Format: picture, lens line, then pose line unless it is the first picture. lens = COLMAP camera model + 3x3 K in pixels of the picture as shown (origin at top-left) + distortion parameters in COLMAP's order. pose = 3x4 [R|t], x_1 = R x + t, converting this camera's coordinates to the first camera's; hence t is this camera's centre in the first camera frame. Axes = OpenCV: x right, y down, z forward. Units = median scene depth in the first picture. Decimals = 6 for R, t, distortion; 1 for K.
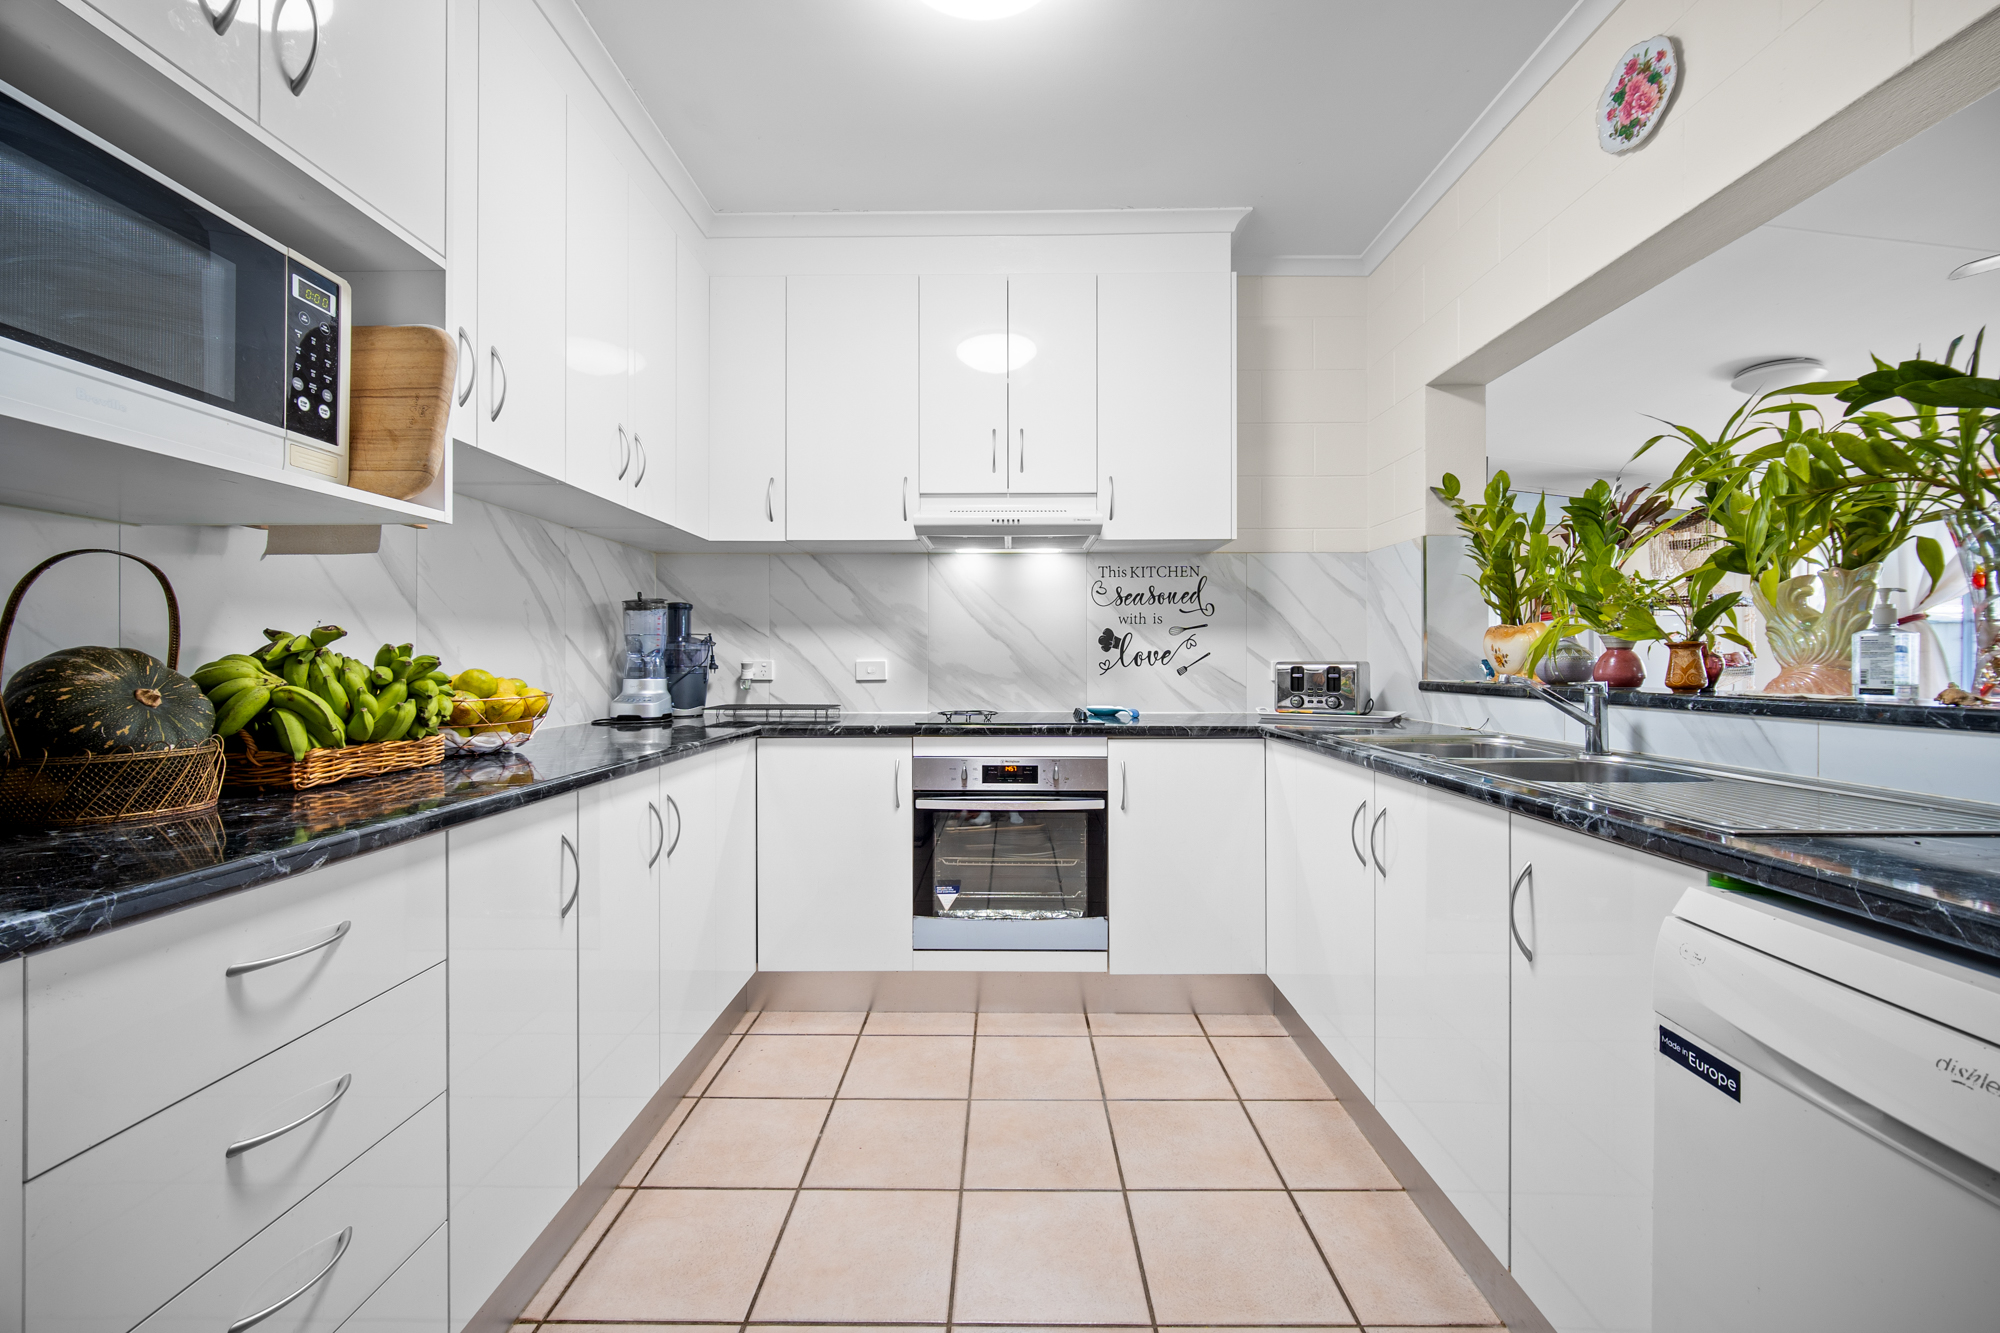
lens RADIAL K [[791.8, 0, 1000.6], [0, 791.8, 663.6], [0, 0, 1]] dist [-0.009257, 0.001737]
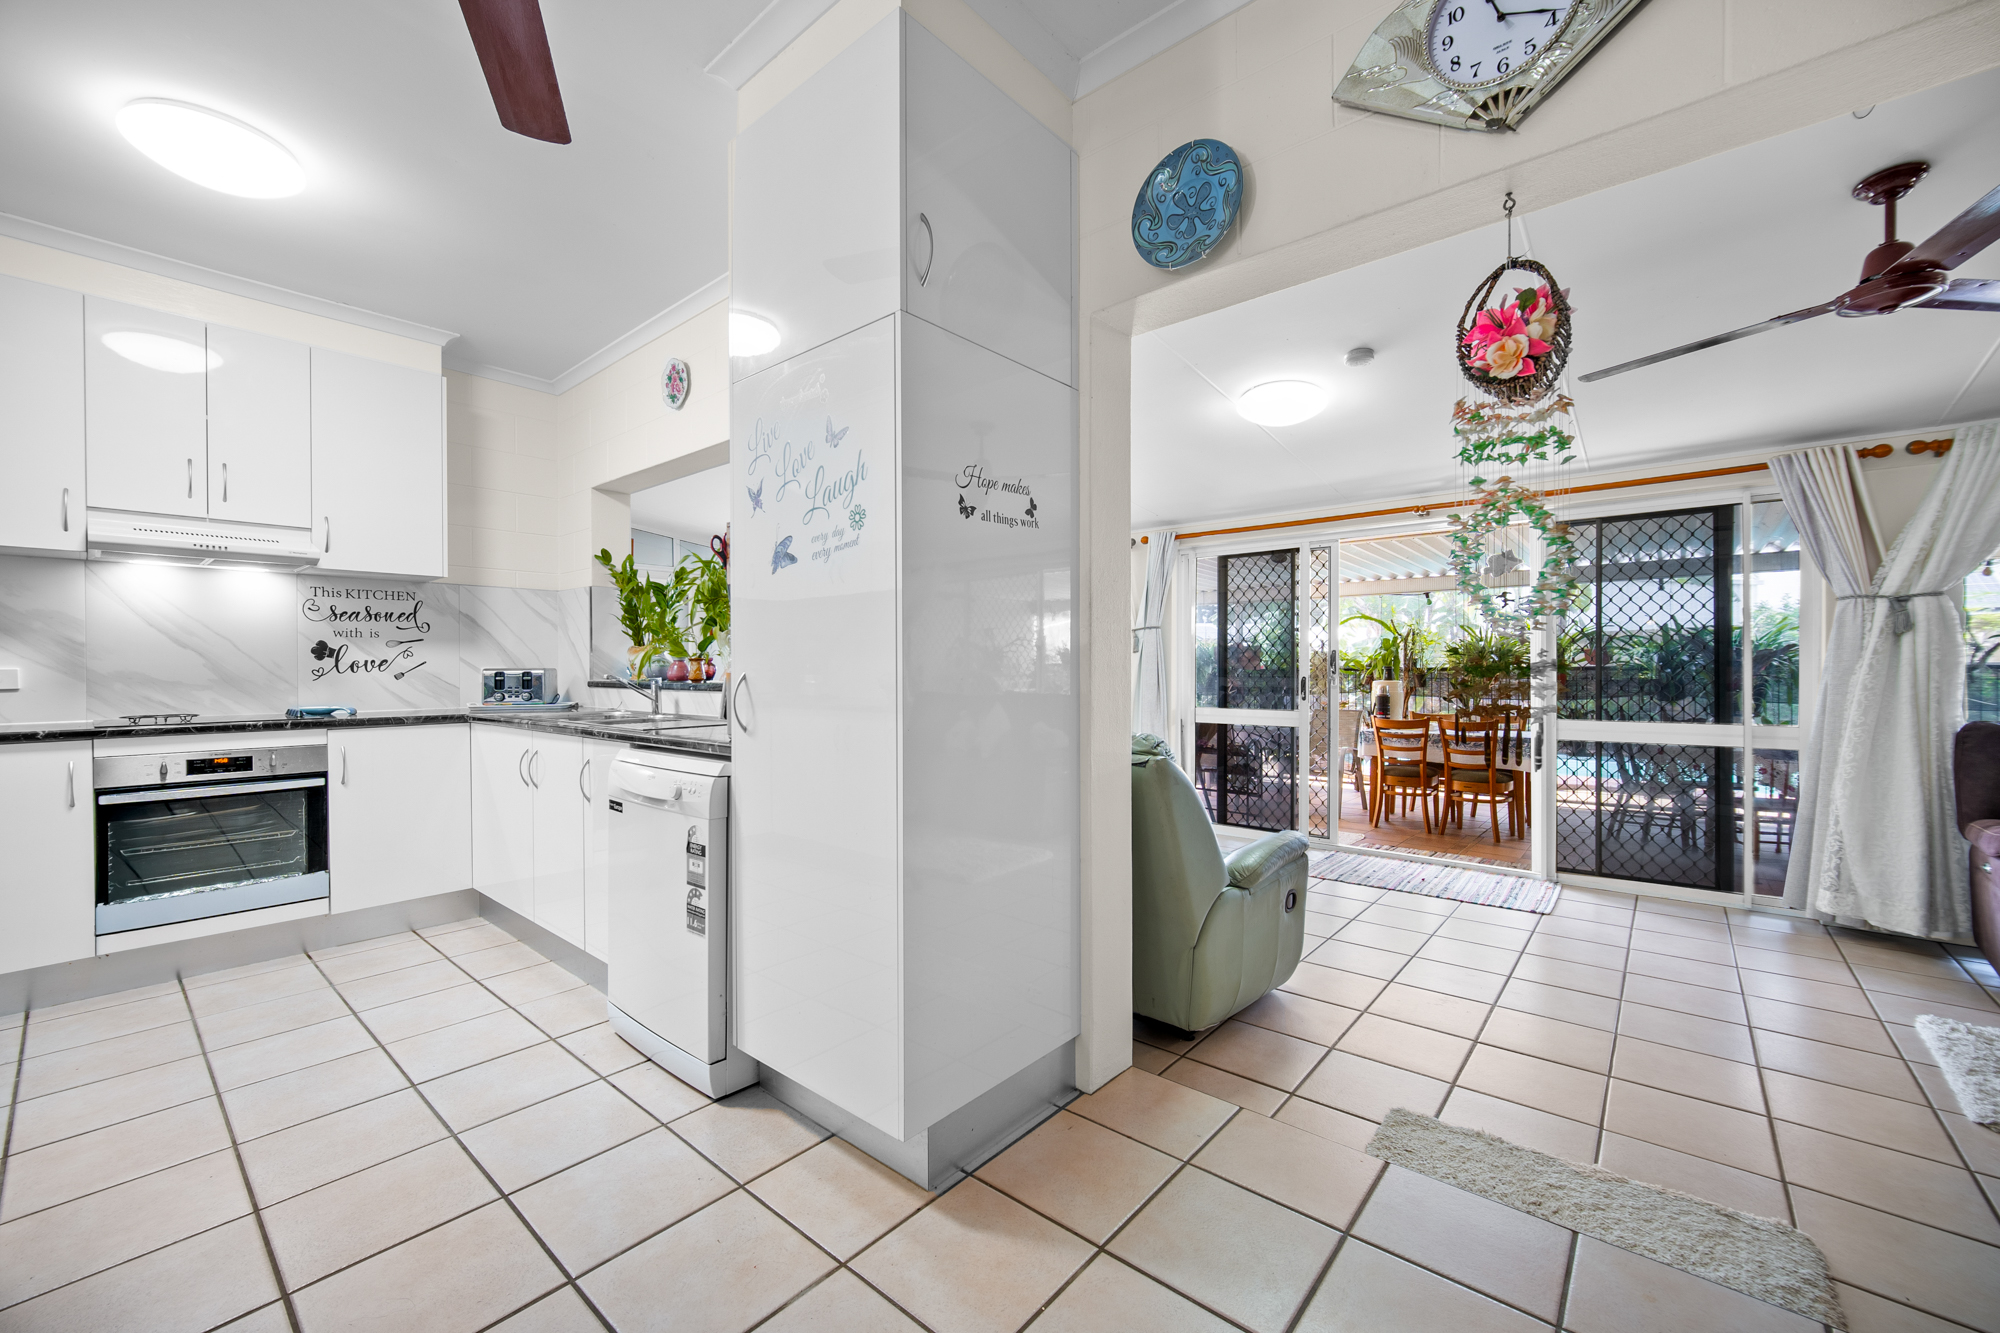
lens RADIAL K [[791.8, 0, 1004.6], [0, 791.8, 673.3], [0, 0, 1]] dist [-0.009257, 0.001737]
pose [[0.639352, -0.007258, 0.768880, -0.129539], [0.005149, 0.999973, 0.005157, 0.003747], [-0.768897, 0.000662, 0.639372, -0.592845]]
